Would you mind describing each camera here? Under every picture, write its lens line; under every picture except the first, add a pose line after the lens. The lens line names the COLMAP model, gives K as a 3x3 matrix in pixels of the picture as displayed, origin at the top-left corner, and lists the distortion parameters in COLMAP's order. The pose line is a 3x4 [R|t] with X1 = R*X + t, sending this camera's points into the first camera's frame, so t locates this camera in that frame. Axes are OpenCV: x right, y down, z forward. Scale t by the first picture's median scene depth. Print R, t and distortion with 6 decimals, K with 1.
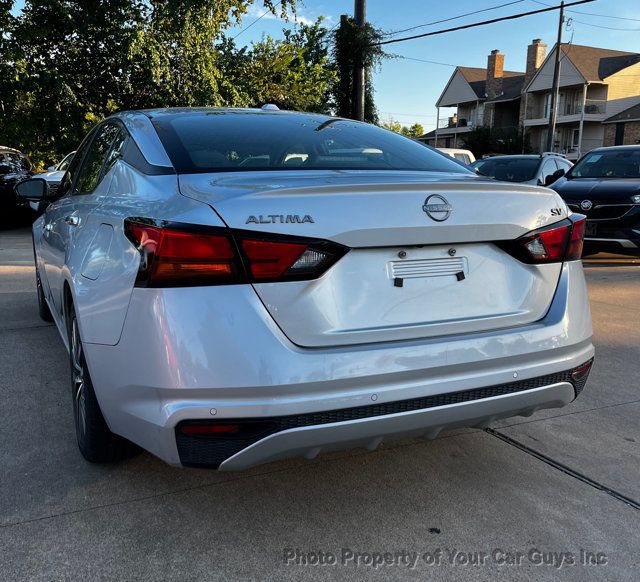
lens RADIAL K [[661.7, 0, 320.0], [0, 661.7, 291.0], [0, 0, 1]] dist [0.031798, -0.000614]
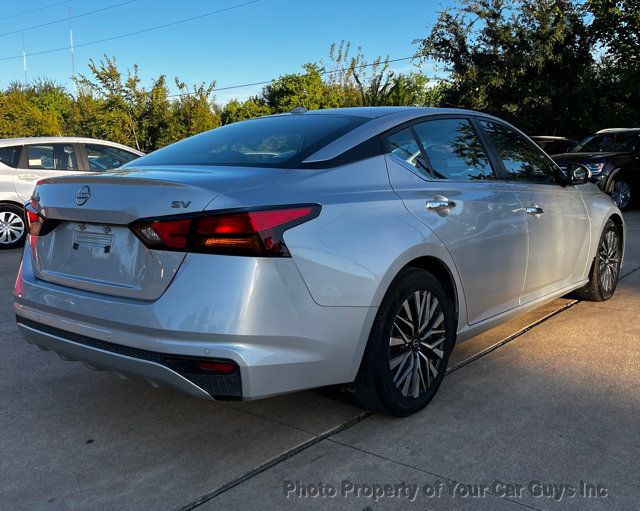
lens RADIAL K [[656.5, 0, 318.9], [0, 656.5, 223.7], [0, 0, 1]] dist [0.039902, -0.015689]
pose [[0.412908, 0.074906, -0.907687, 0.205969], [-0.132270, 0.990978, 0.021610, -0.020592], [0.901117, 0.111137, 0.419091, 0.111471]]
